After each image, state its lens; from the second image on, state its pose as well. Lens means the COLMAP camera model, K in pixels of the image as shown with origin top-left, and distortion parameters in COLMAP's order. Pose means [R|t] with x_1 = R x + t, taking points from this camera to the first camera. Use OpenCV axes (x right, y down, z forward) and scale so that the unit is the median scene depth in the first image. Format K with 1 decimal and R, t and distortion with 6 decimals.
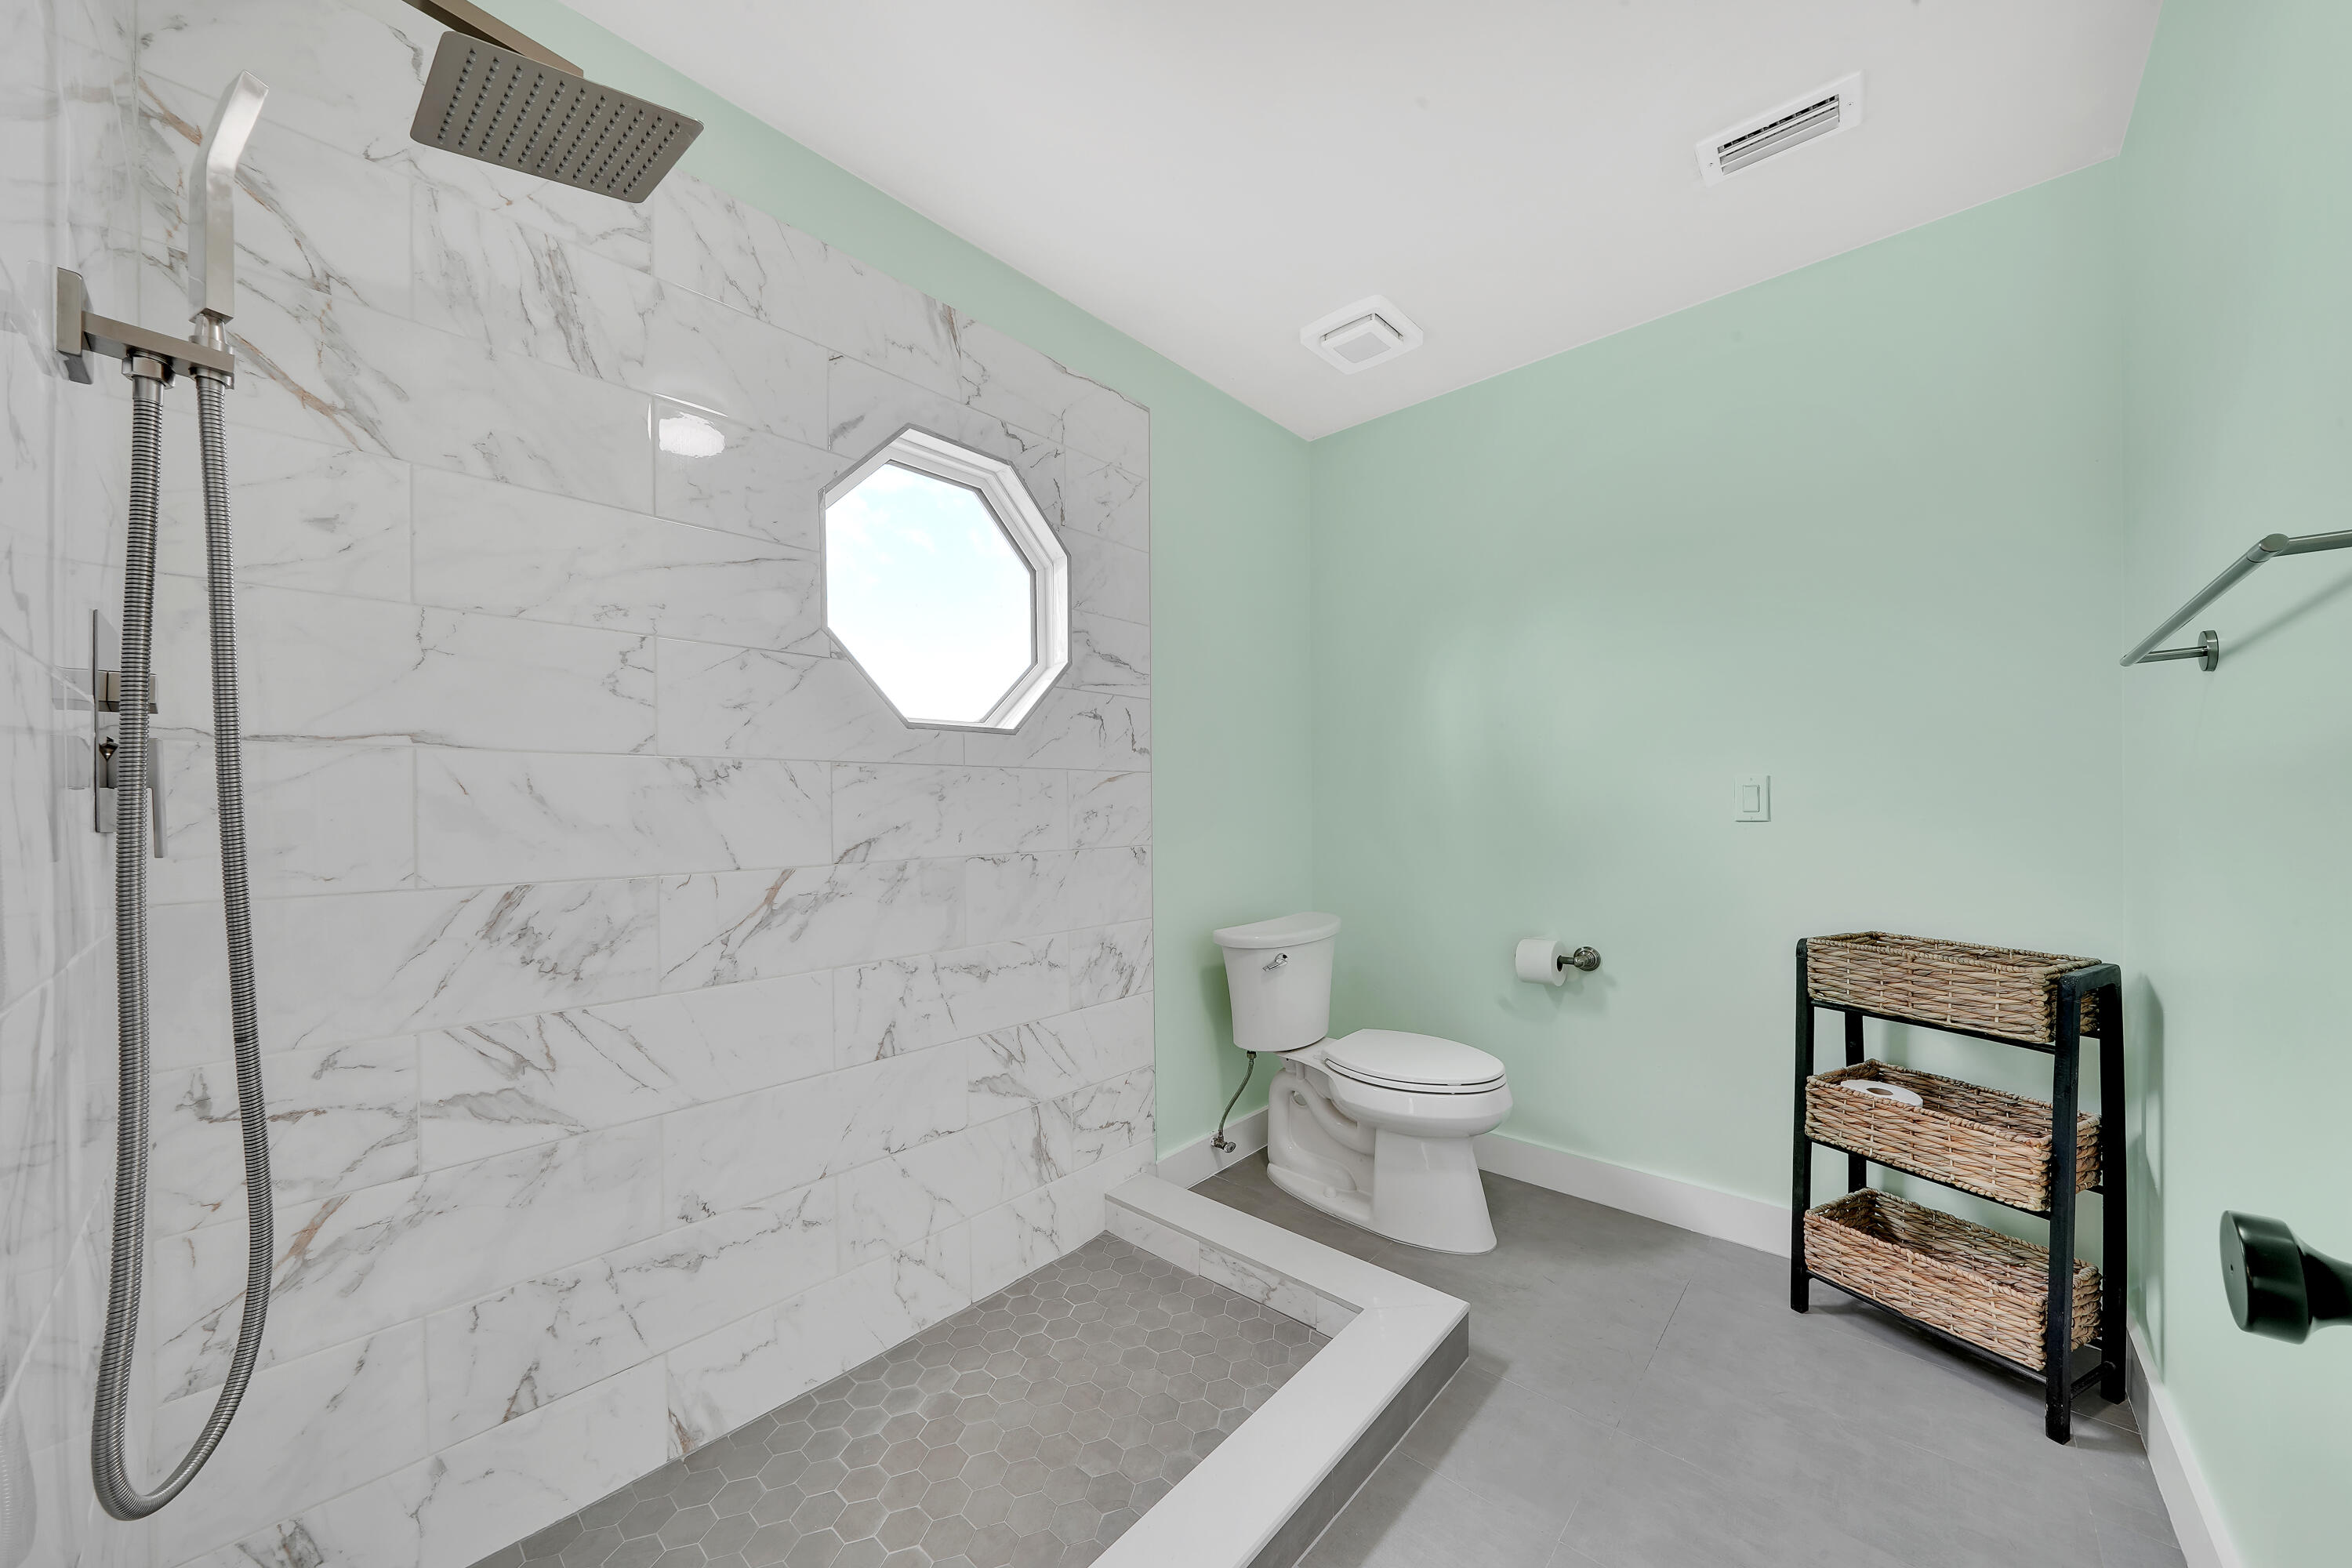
lens RADIAL K [[777.1, 0, 1172.5], [0, 777.1, 812.4], [0, 0, 1]] dist [-0.000805, -0.000057]
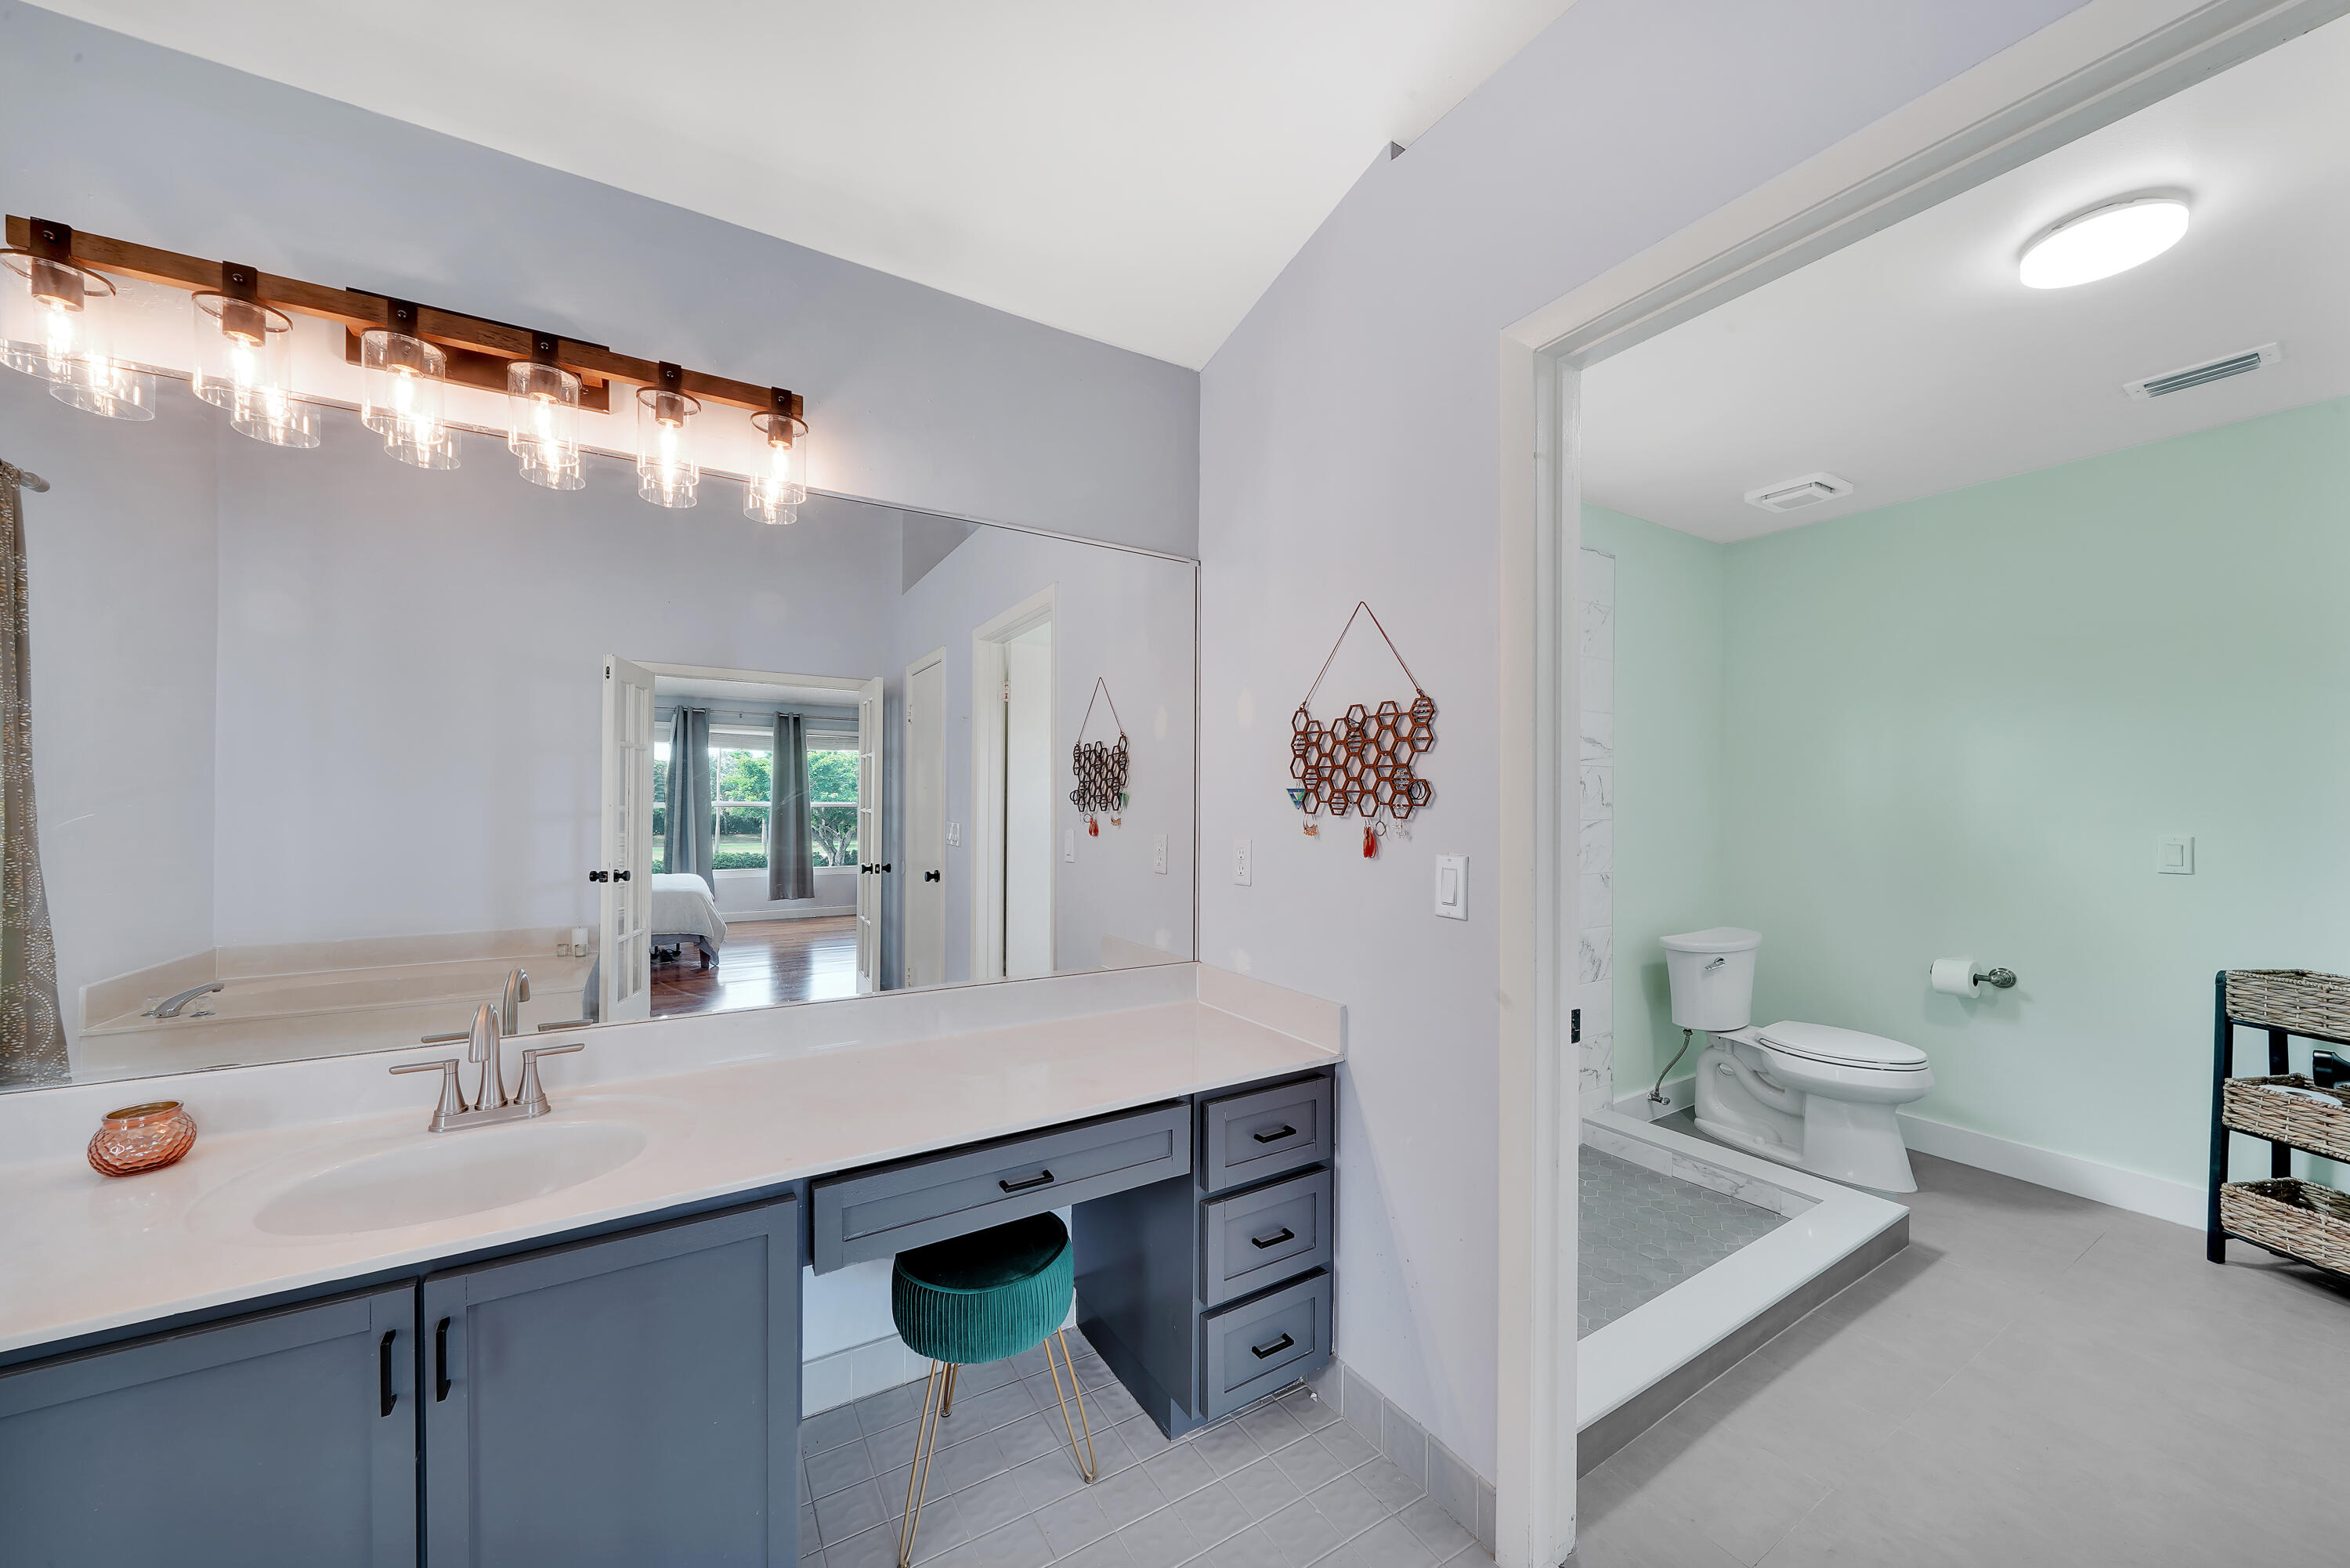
lens RADIAL K [[837.0, 0, 1140.9], [0, 837.0, 798.7], [0, 0, 1]] dist [-0.000337, 0.000560]
pose [[0.963822, 0.013925, -0.266183, -0.530880], [-0.014699, 0.999892, -0.000914, -0.091279], [0.266141, 0.004794, 0.963922, -0.789813]]
